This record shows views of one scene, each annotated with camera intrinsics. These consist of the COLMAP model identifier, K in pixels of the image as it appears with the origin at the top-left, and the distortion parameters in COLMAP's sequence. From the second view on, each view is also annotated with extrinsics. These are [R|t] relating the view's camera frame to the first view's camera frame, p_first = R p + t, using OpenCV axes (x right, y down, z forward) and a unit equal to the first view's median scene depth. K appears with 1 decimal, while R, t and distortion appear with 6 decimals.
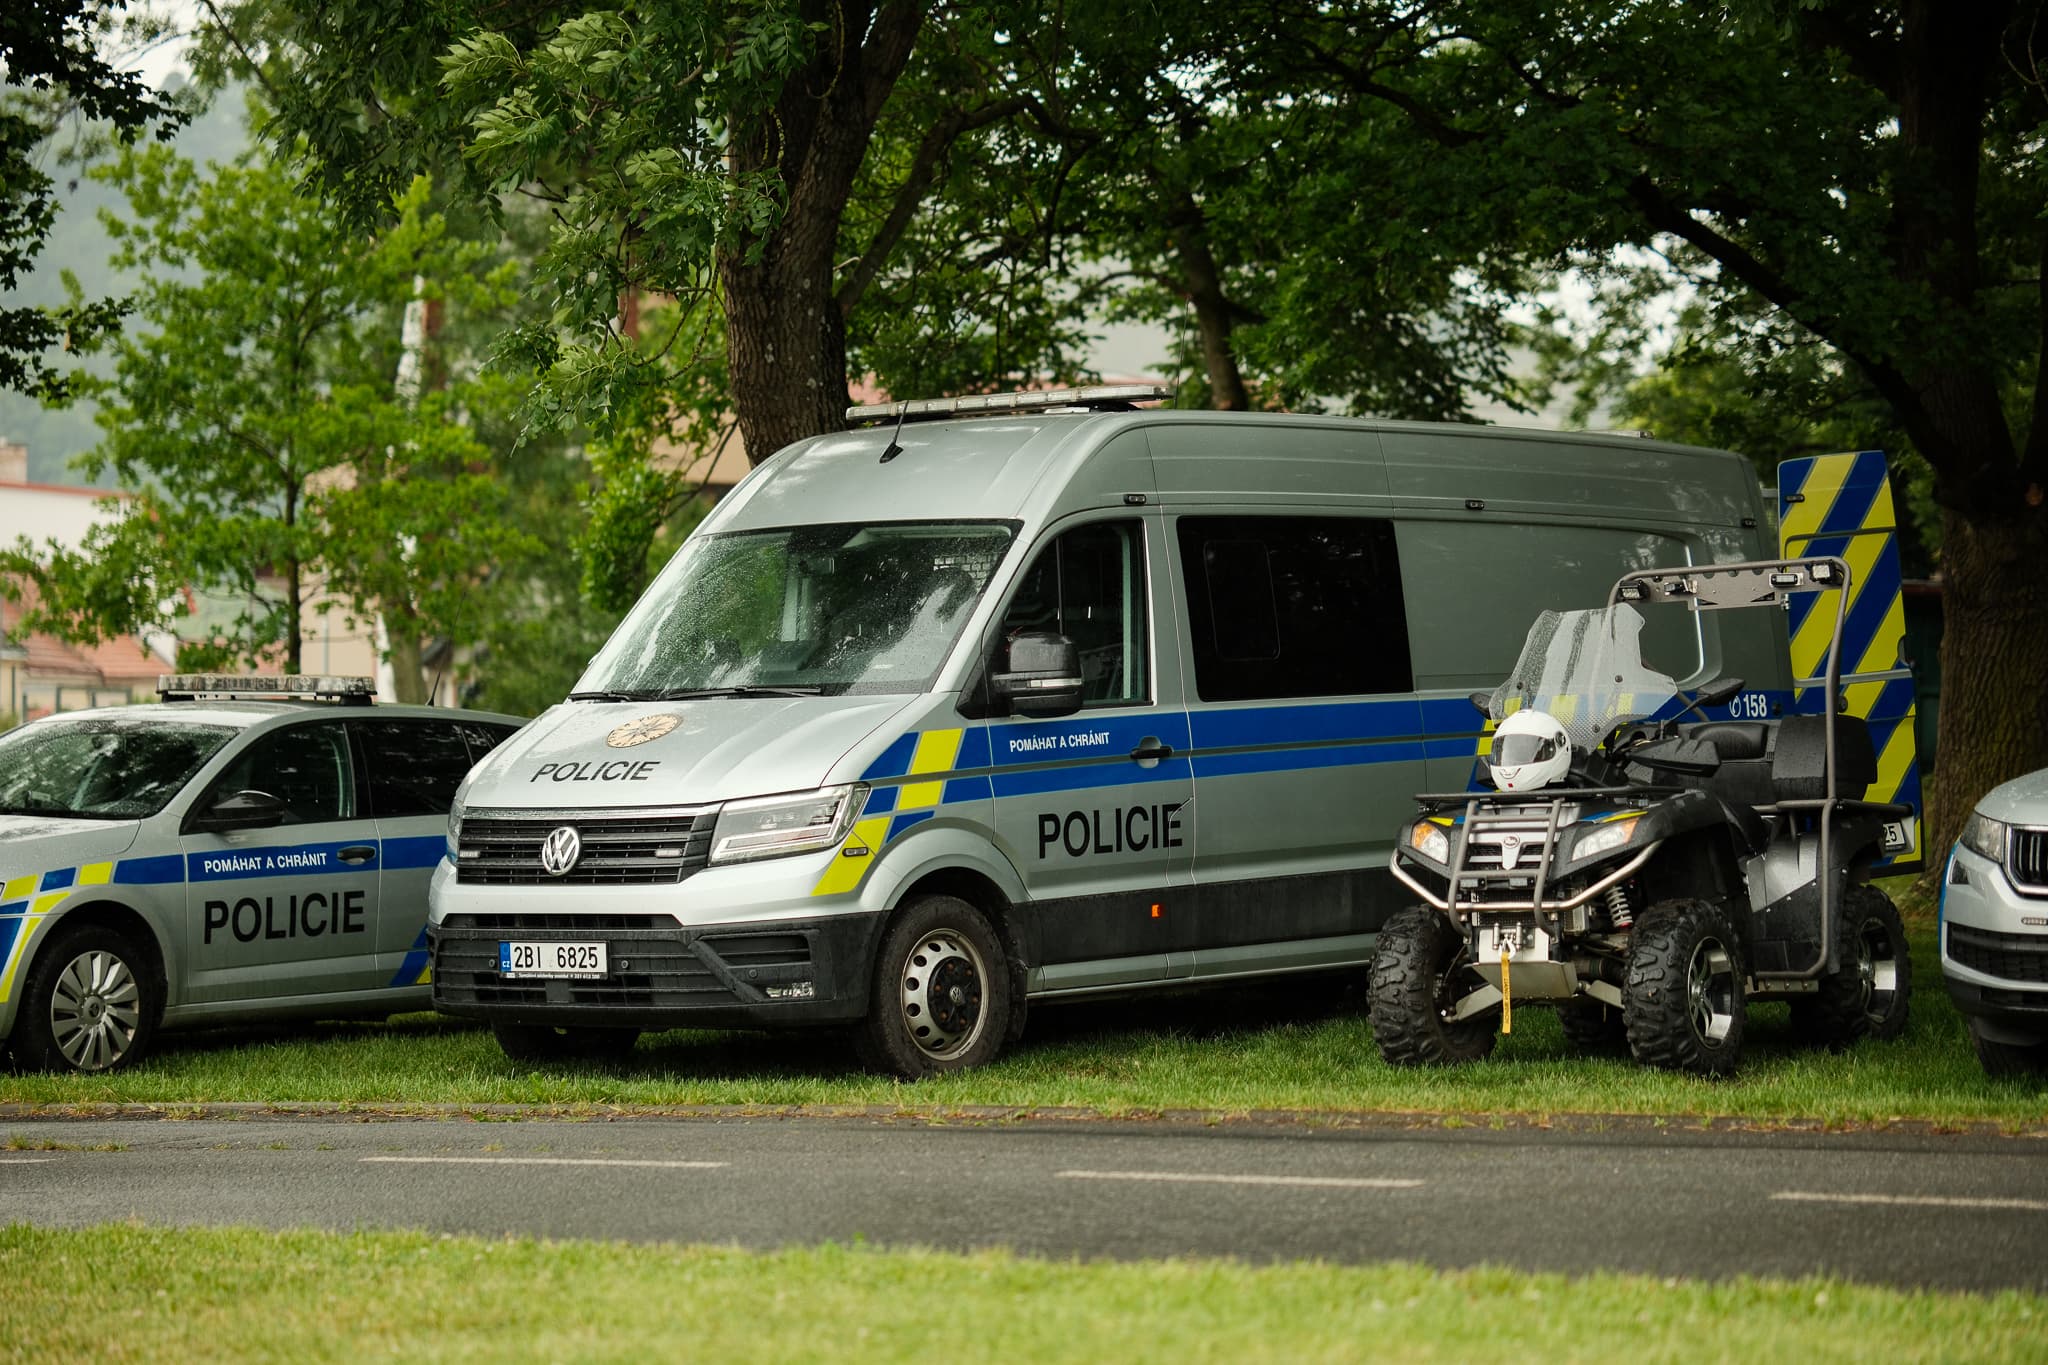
lens RADIAL K [[5999.9, 0, 1024.0], [0, 5999.9, 682.5], [0, 0, 1]] dist [0.099675, 3.006826]
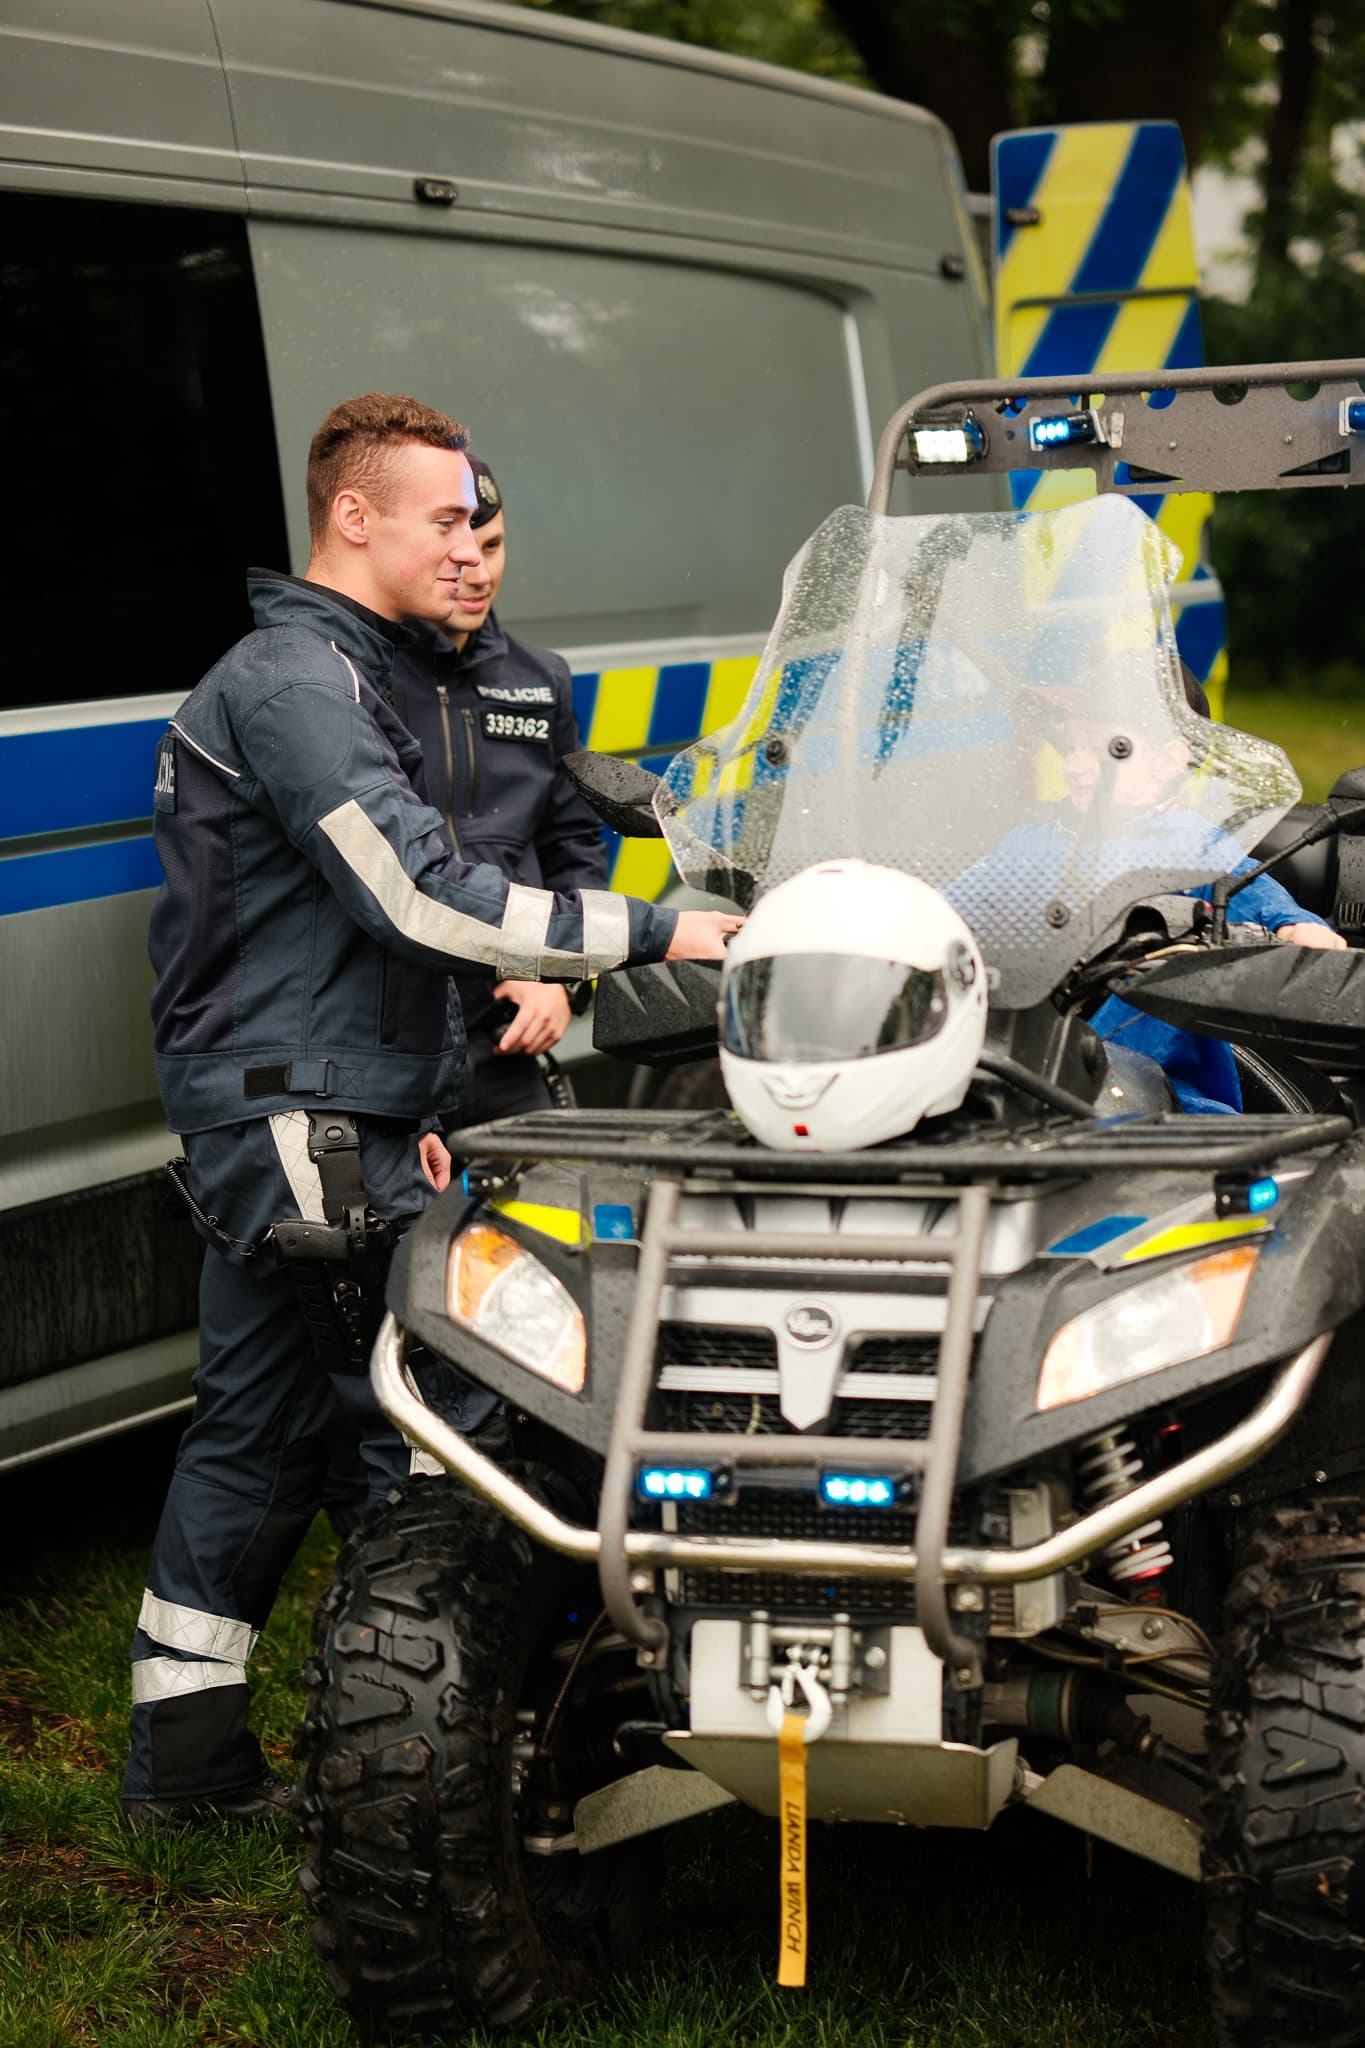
lens RADIAL K [[5526.4, 0, 682.5], [0, 5526.4, 1024.0], [0, 0, 1]] dist [-0.053655, 0.269452]
pose [[0.979676, -0.010301, 0.200322, 0.021270], [-0.010658, 0.994596, 0.103269, -0.015764], [-0.200304, -0.103305, 0.974272, 0.737315]]
